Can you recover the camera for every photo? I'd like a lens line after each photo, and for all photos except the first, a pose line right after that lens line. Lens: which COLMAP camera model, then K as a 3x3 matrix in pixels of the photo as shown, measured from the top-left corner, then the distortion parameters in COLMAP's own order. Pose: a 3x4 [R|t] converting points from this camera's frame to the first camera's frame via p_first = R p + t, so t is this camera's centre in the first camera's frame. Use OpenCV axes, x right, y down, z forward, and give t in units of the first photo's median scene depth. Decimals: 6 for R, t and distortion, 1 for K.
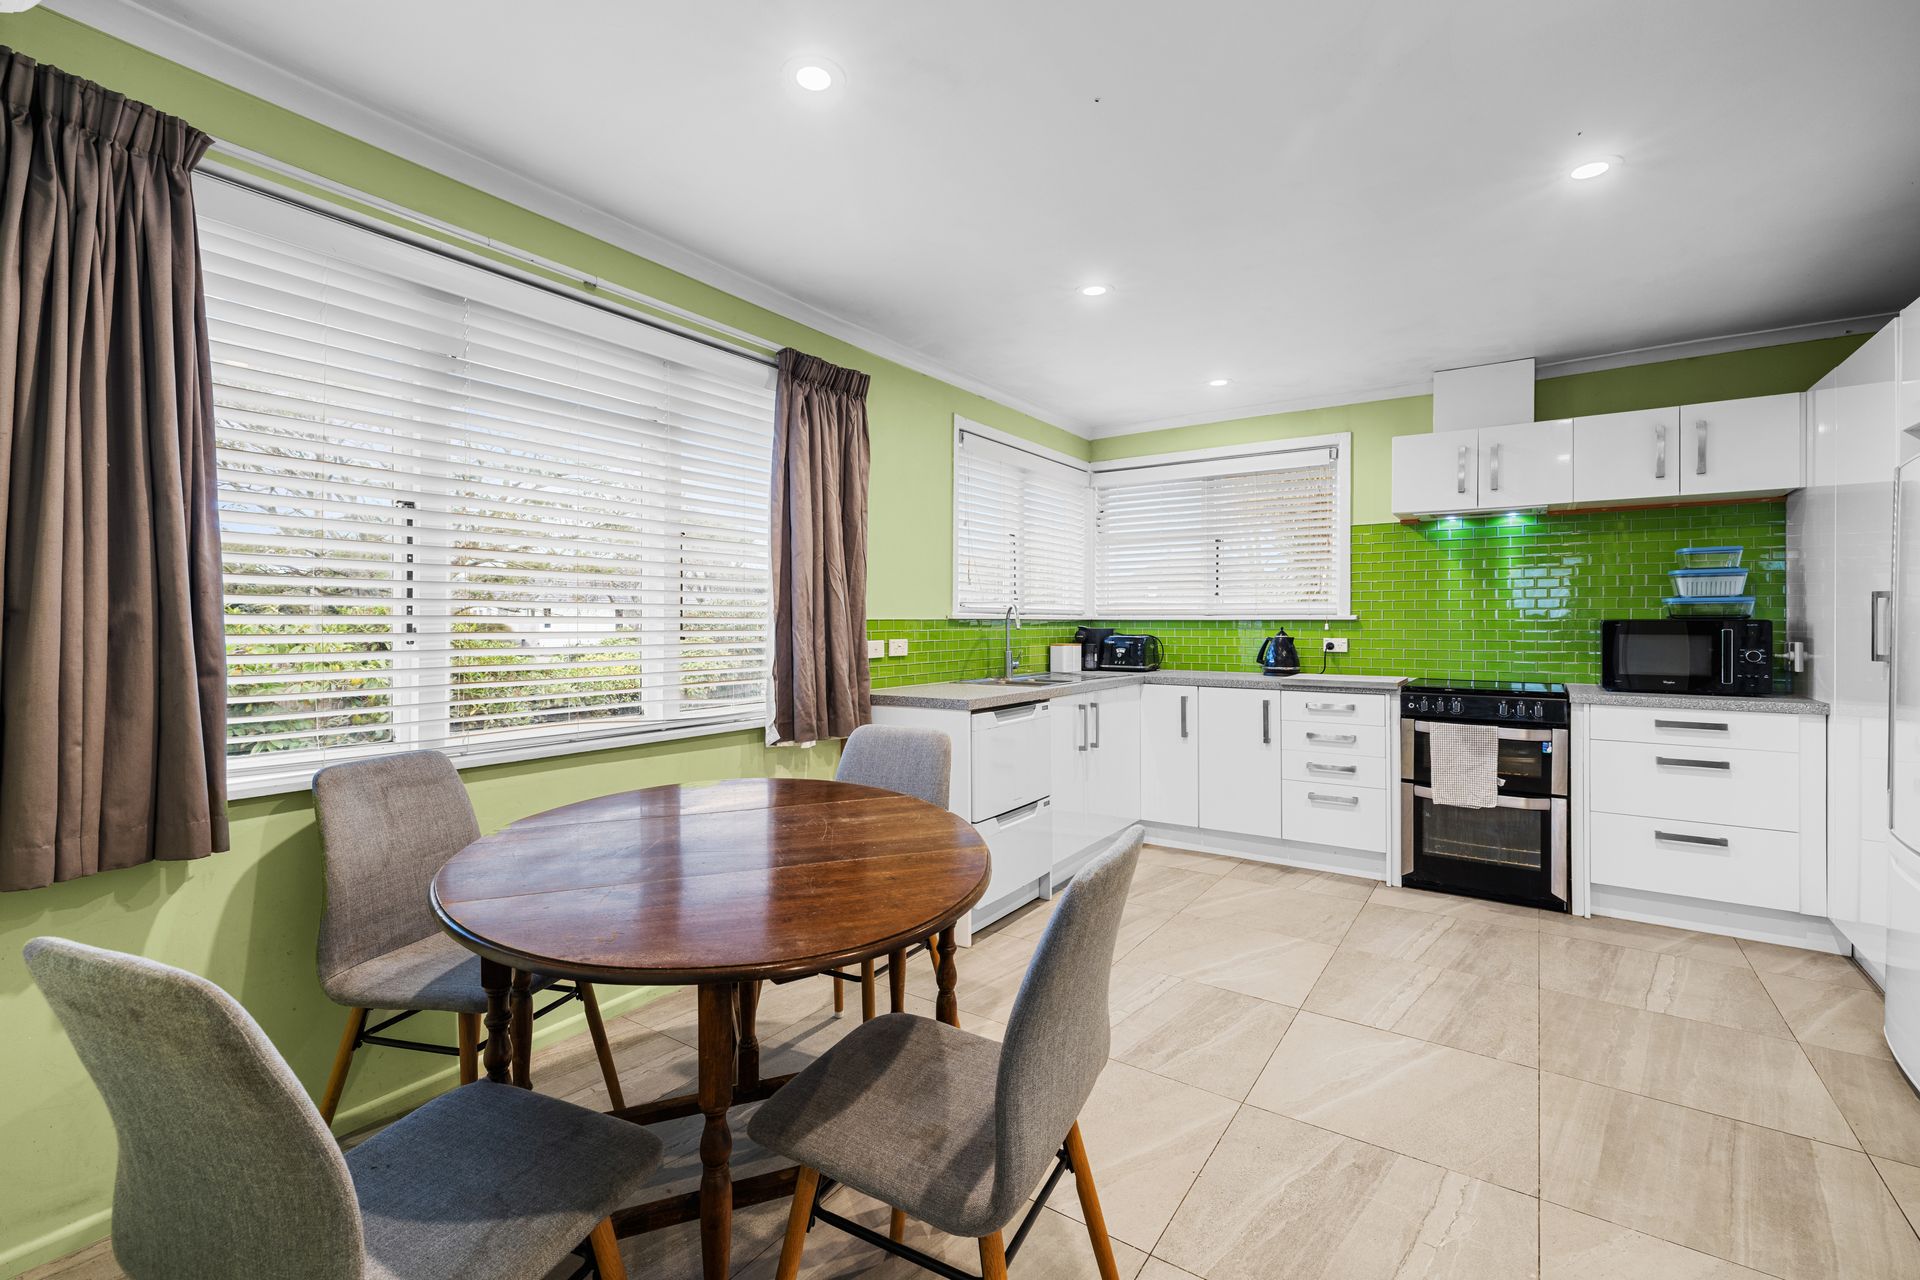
lens RADIAL K [[824.5, 0, 970.3], [0, 824.5, 626.7], [0, 0, 1]] dist [0.000531, -0.000098]
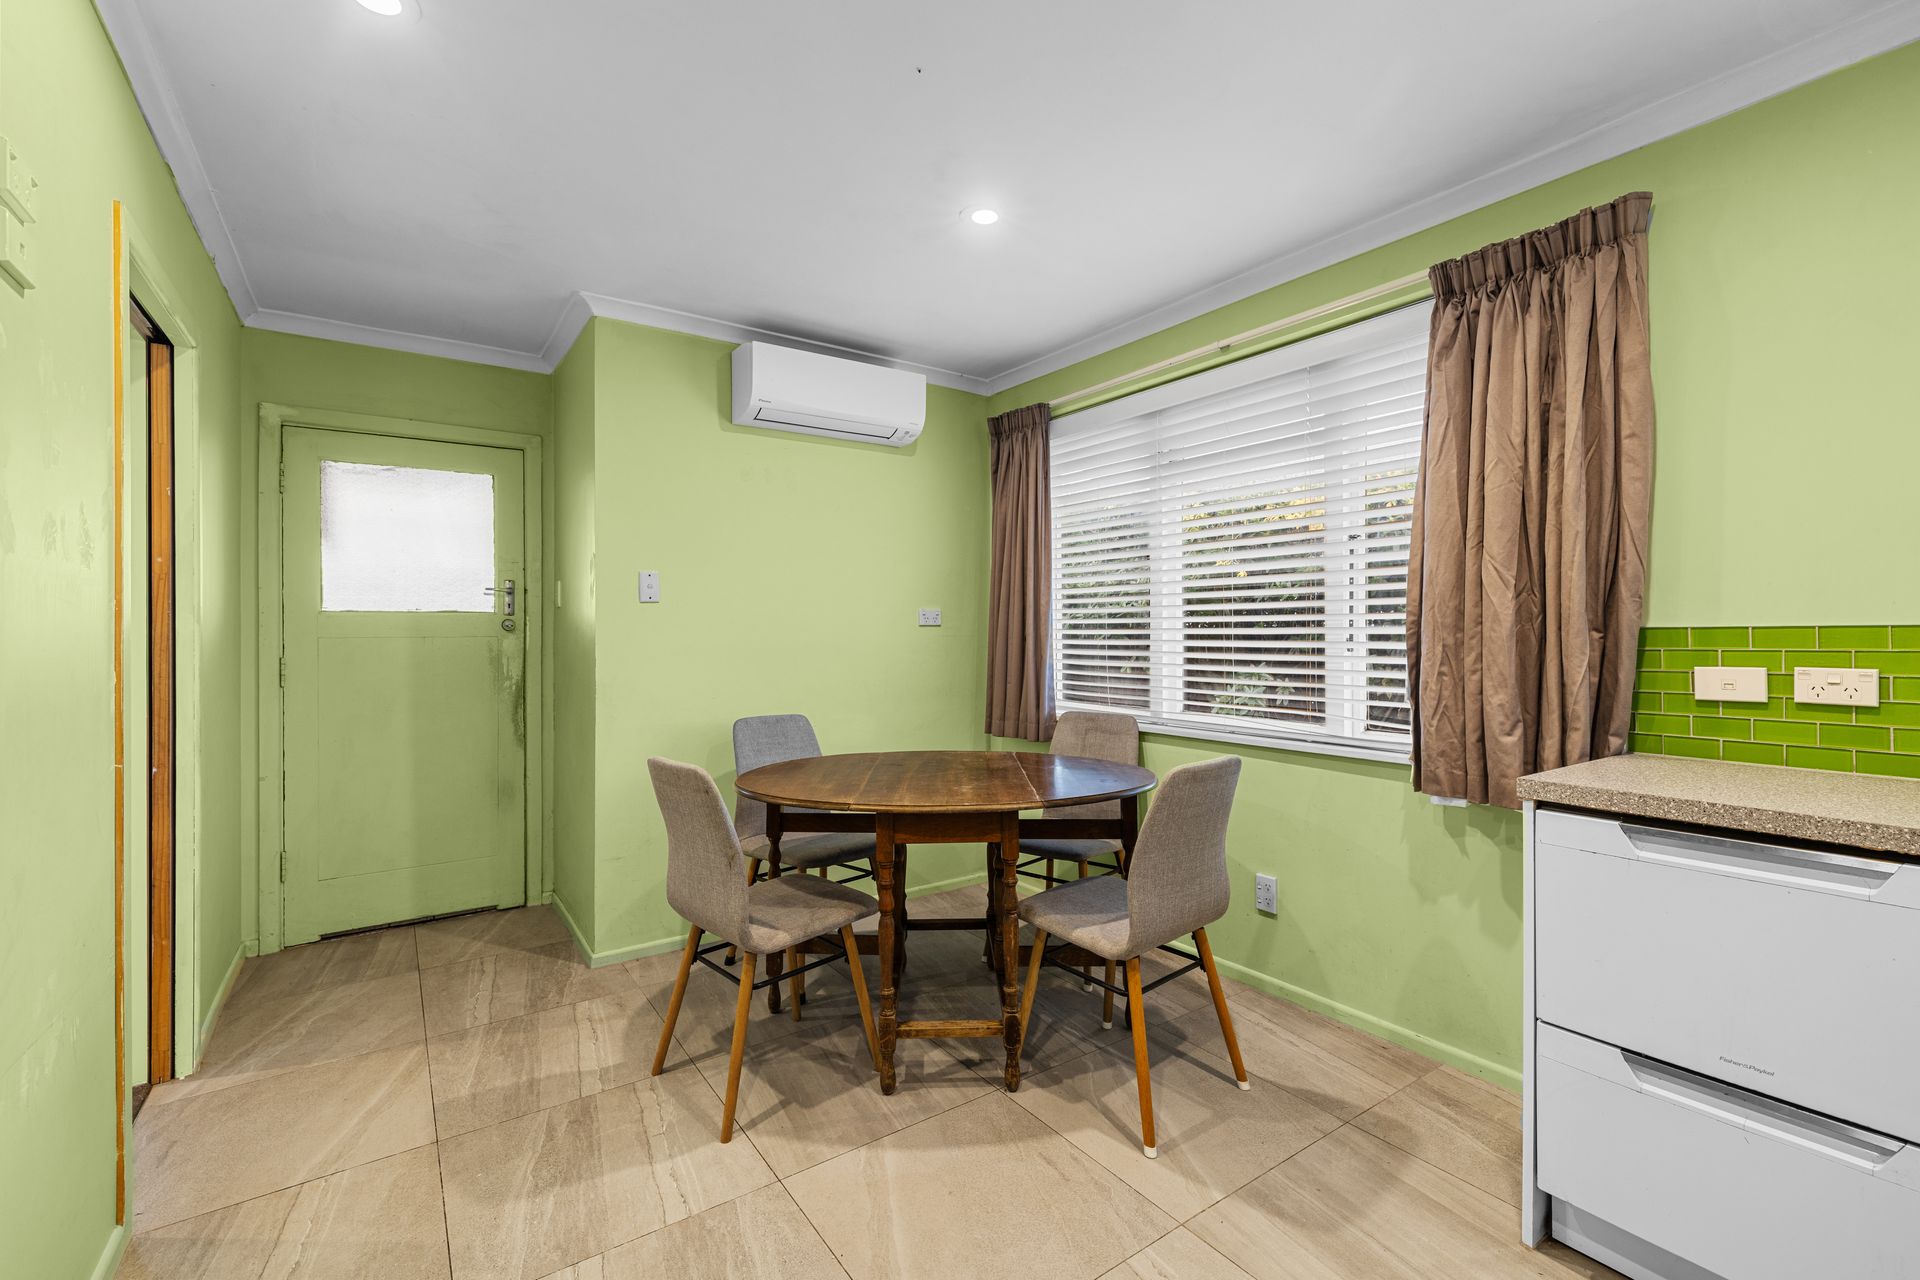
lens RADIAL K [[824.5, 0, 969.1], [0, 824.5, 636.1], [0, 0, 1]] dist [0.000531, -0.000098]
pose [[-0.350824, 0.002691, -0.936438, 0.637220], [-0.004050, 0.999982, 0.004391, -0.003340], [0.936433, 0.005333, -0.350807, 0.879384]]
